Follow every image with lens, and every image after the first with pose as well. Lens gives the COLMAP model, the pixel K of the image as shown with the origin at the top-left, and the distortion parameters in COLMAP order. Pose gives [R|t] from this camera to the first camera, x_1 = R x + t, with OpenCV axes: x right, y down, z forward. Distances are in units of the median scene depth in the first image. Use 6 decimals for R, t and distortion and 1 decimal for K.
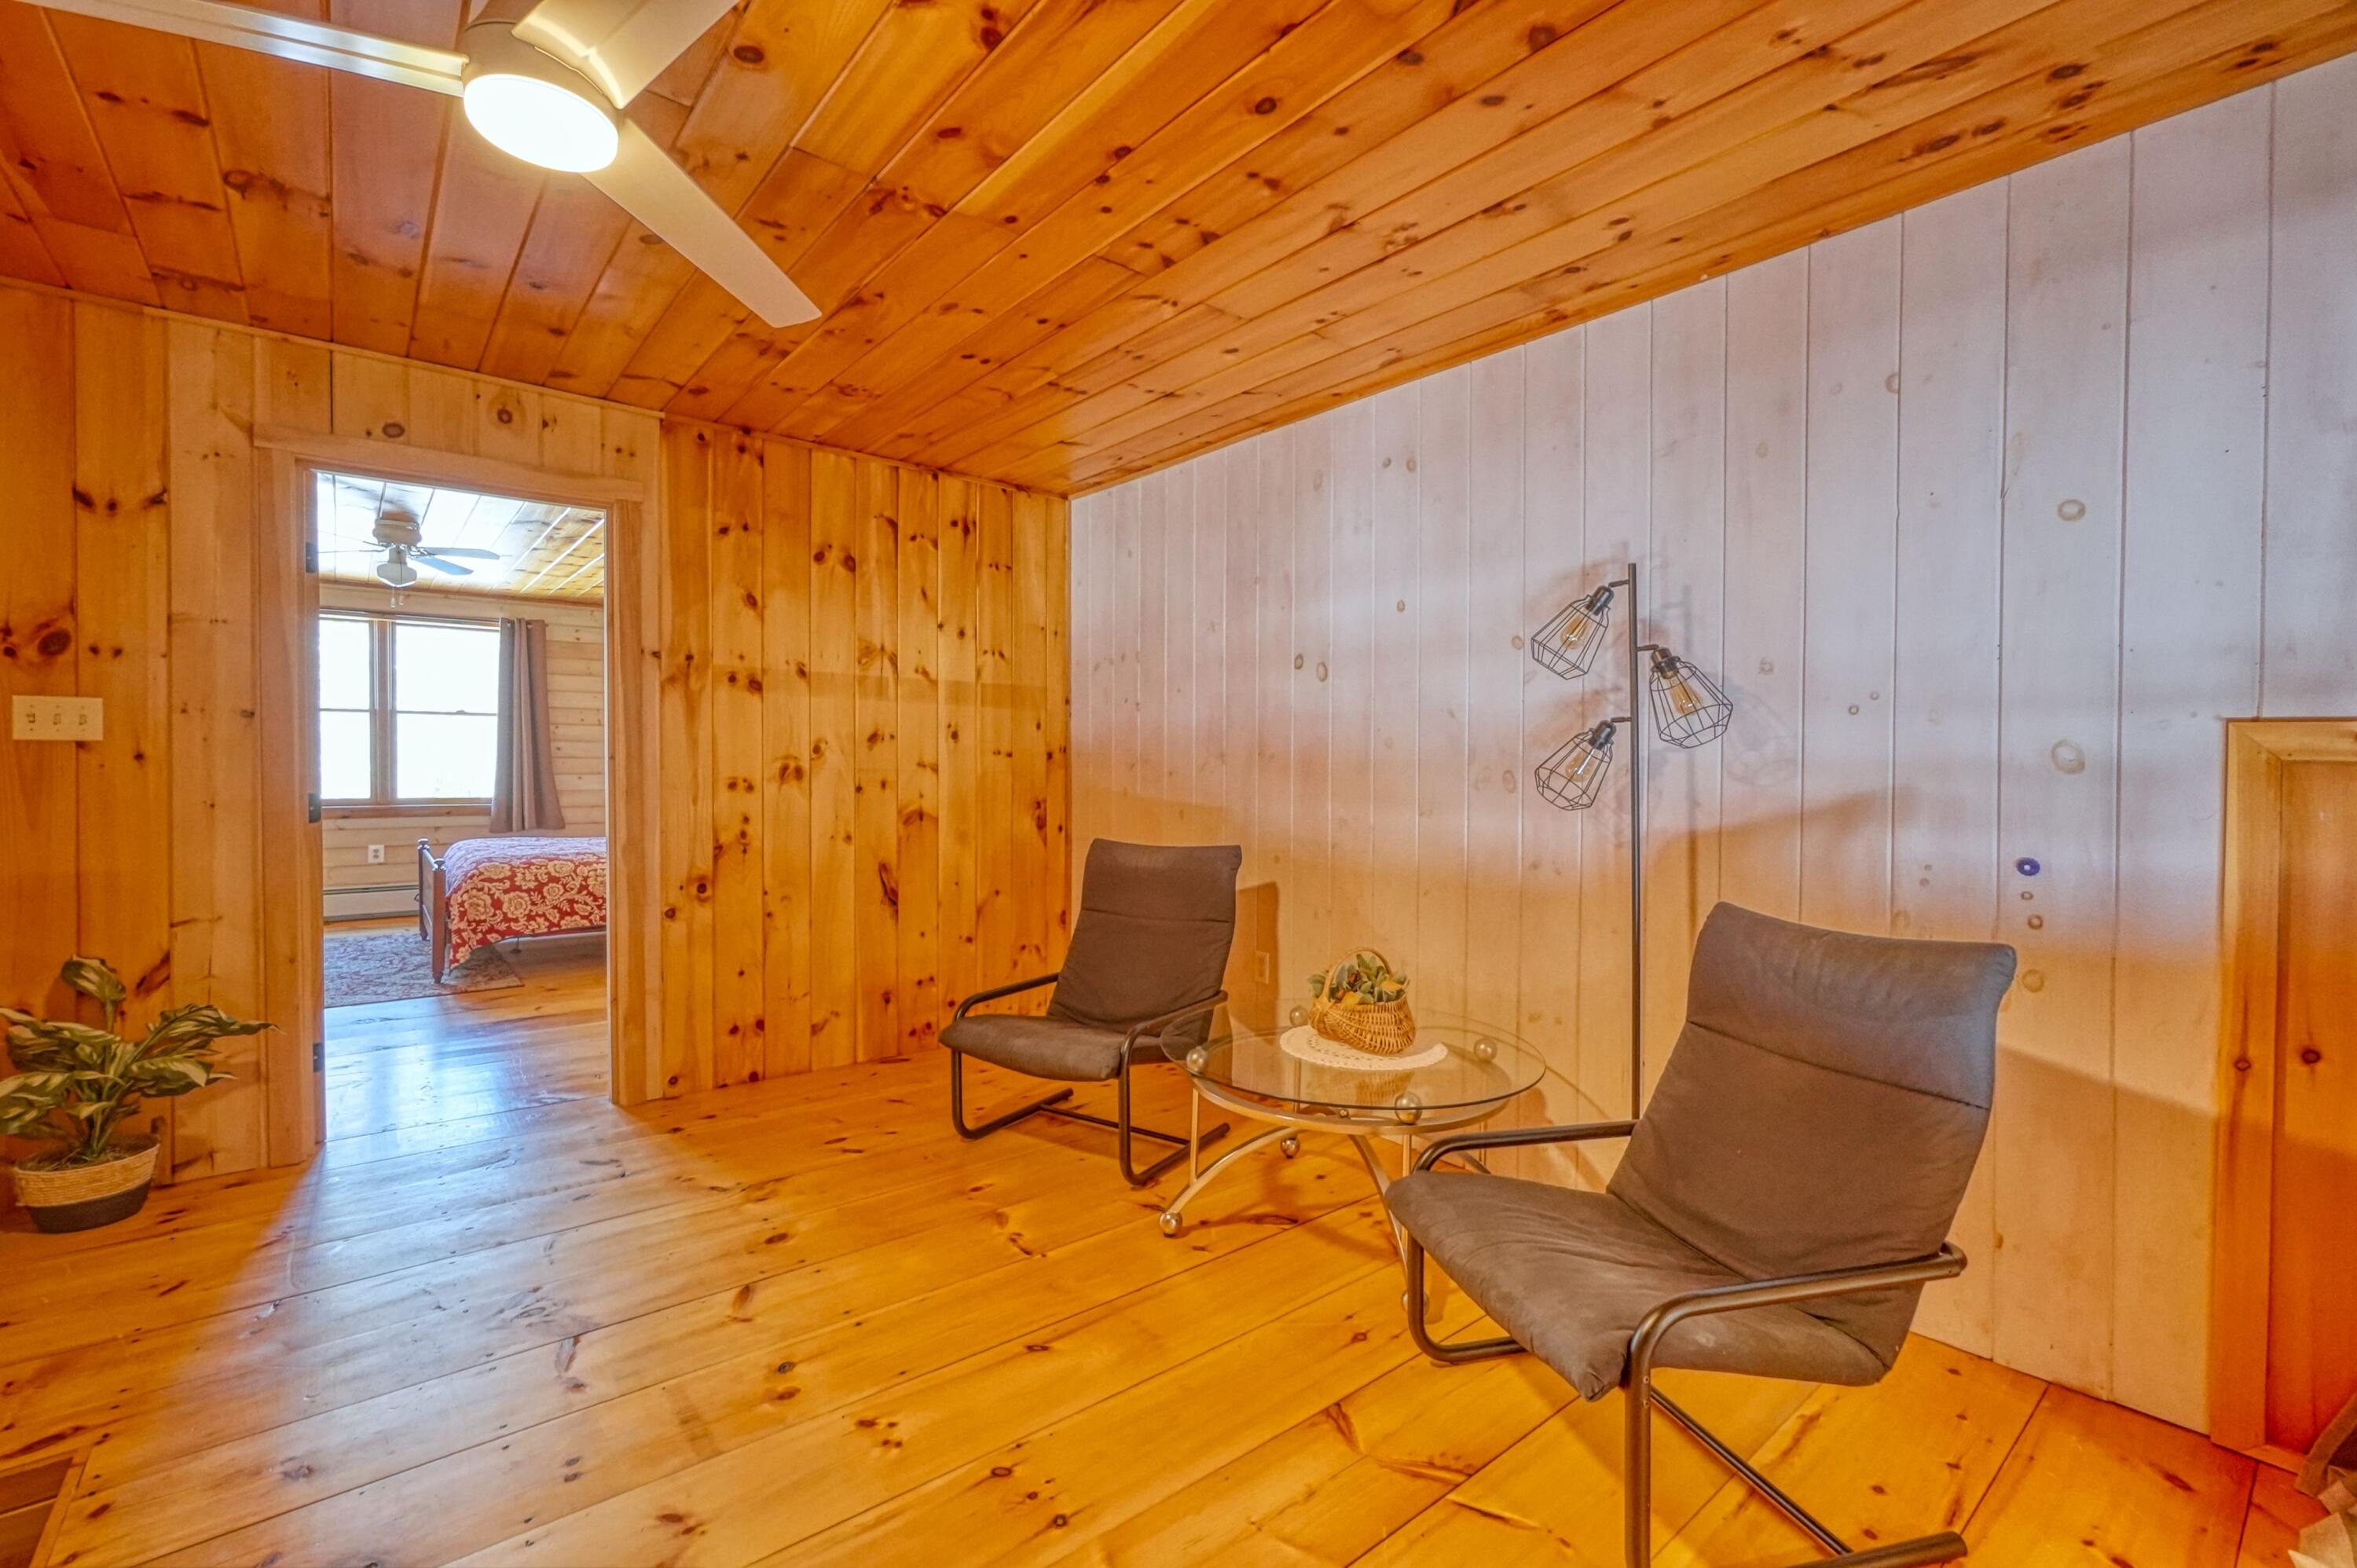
lens RADIAL K [[1019.4, 0, 1180.1], [0, 1019.4, 781.2], [0, 0, 1]] dist [-0.000120, 0.000042]
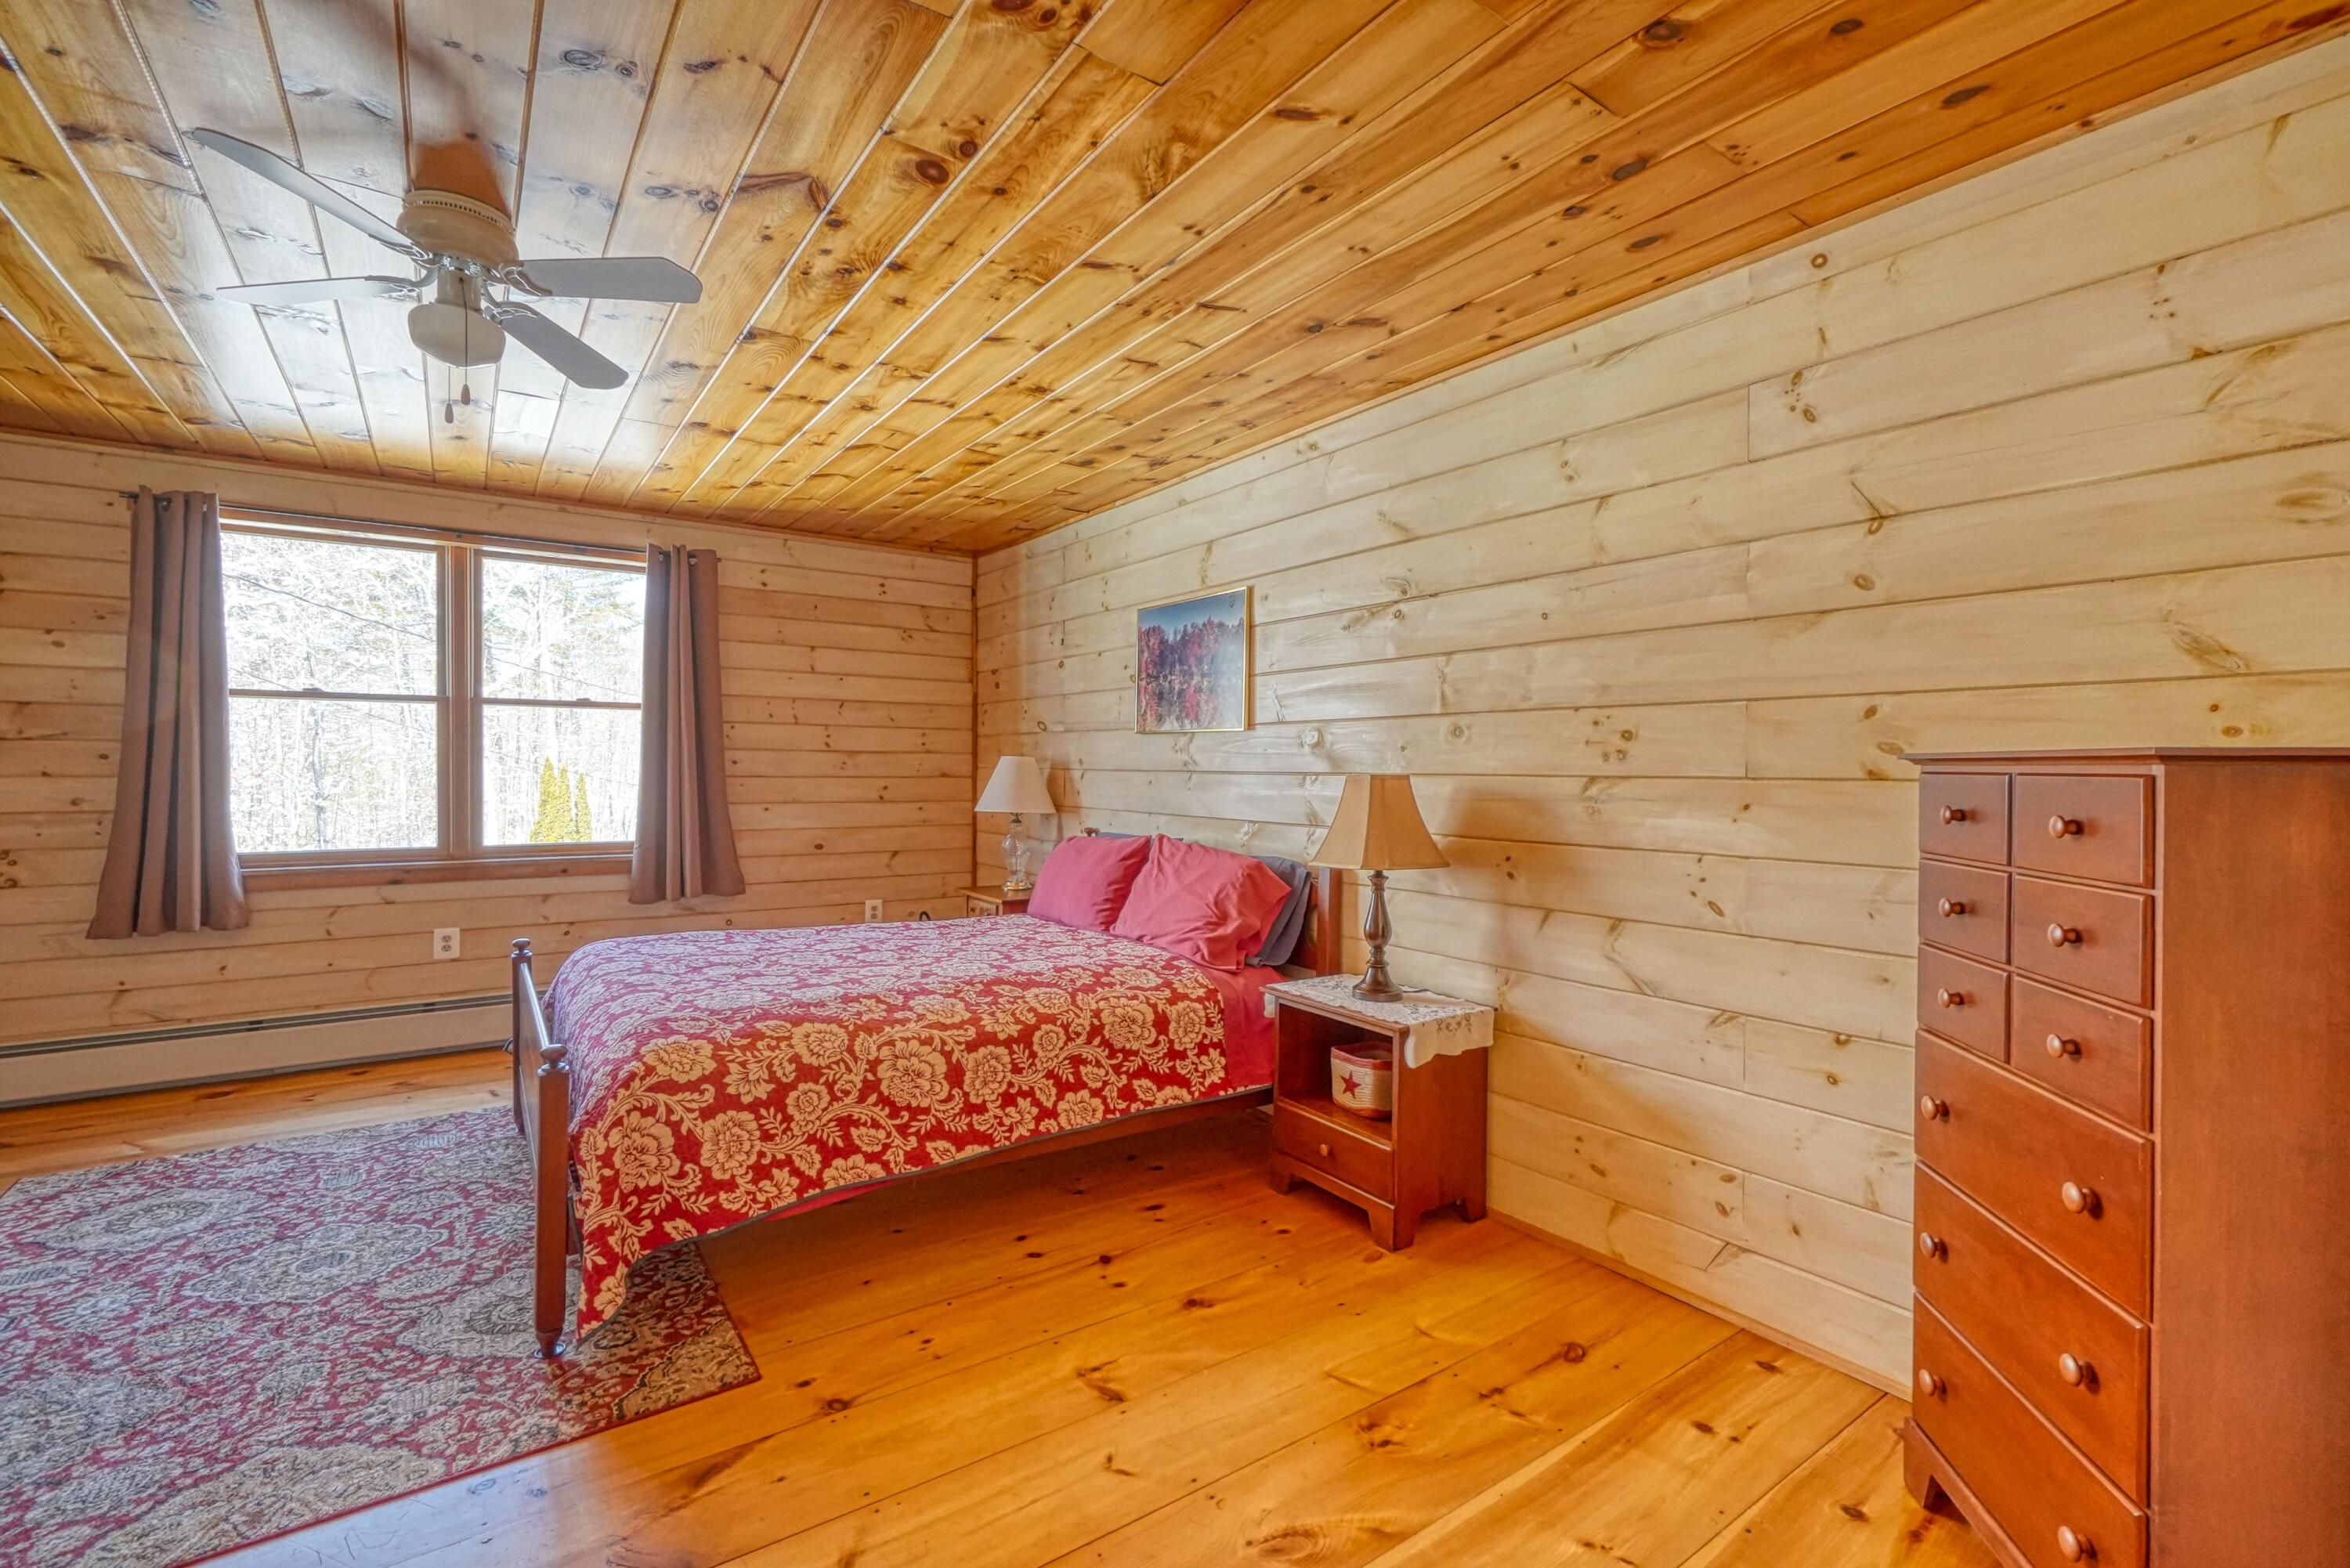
lens RADIAL K [[1016.4, 0, 1172.8], [0, 1016.4, 776.2], [0, 0, 1]] dist [-0.000120, 0.000042]
pose [[0.997191, -0.001502, -0.074880, -0.422681], [0.000603, 0.999927, -0.012030, -0.022243], [0.074892, 0.011951, 0.997120, 0.575648]]
